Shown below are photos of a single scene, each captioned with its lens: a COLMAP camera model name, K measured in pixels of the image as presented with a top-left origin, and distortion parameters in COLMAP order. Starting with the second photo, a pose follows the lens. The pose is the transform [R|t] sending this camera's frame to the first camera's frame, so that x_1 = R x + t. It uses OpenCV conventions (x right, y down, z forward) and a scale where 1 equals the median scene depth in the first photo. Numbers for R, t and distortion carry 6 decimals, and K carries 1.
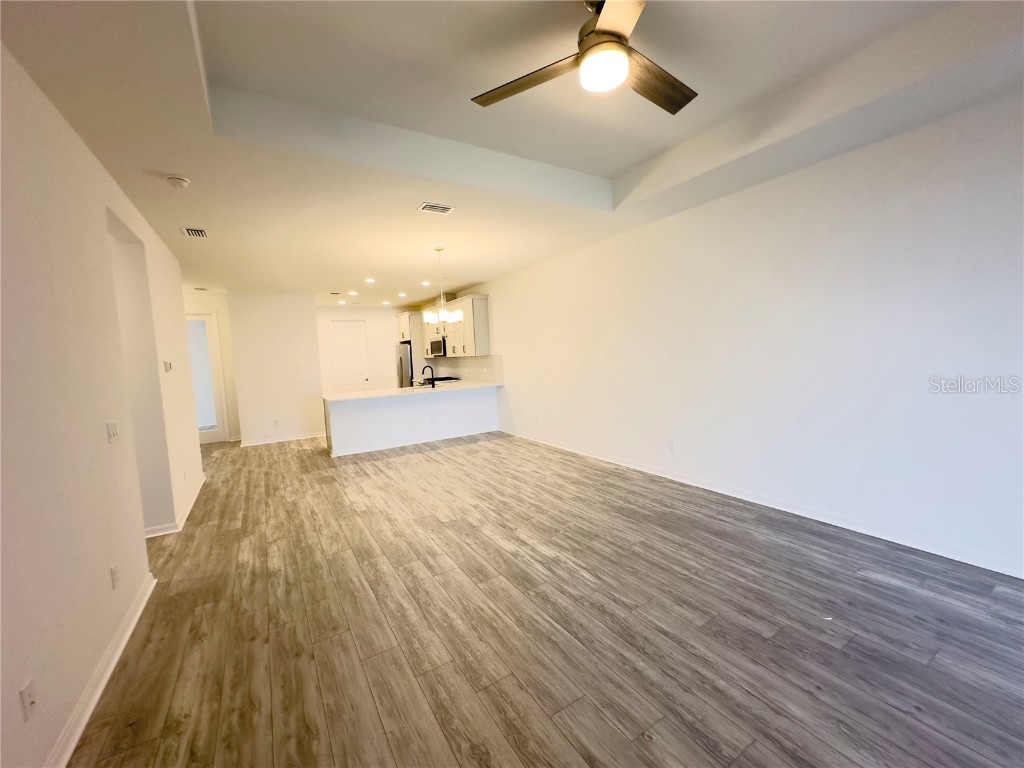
lens RADIAL K [[406.4, 0, 512.0], [0, 406.4, 384.0], [0, 0, 1]] dist [-0.000400, 0.000016]
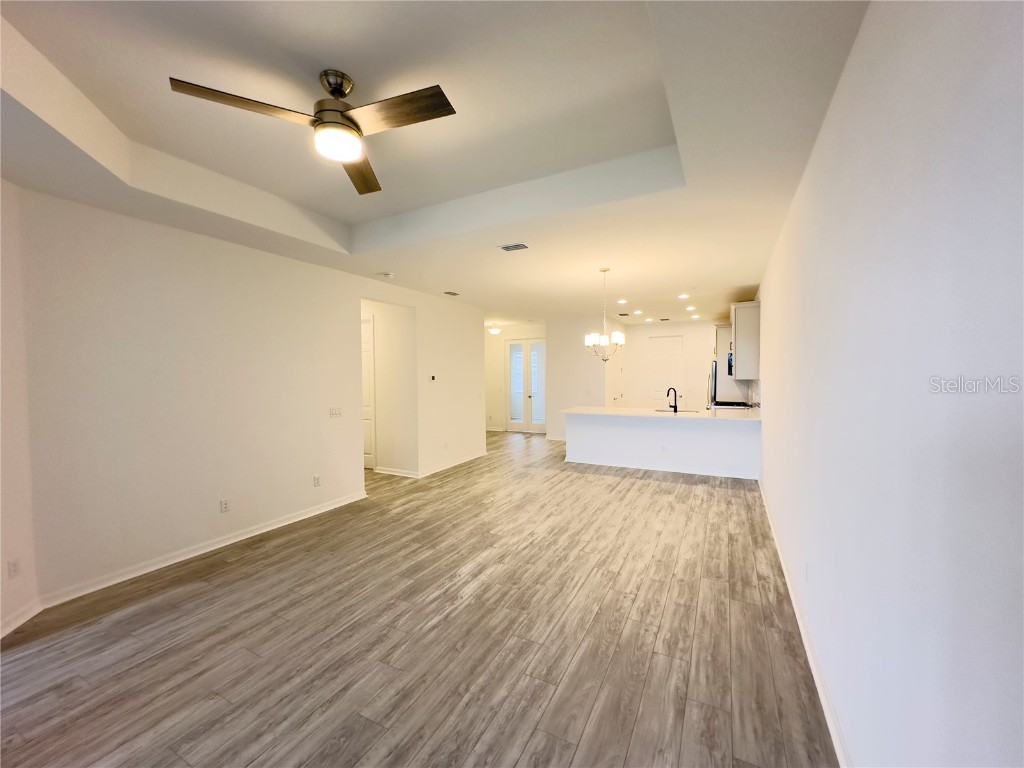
lens RADIAL K [[402.4, 0, 513.7], [0, 402.4, 382.7], [0, 0, 1]] dist [0.000196, 0.000081]
pose [[0.513999, 0.061268, -0.855600, 0.841233], [-0.082013, 0.996387, 0.022080, -0.105646], [0.853861, 0.058821, 0.517166, 0.496062]]
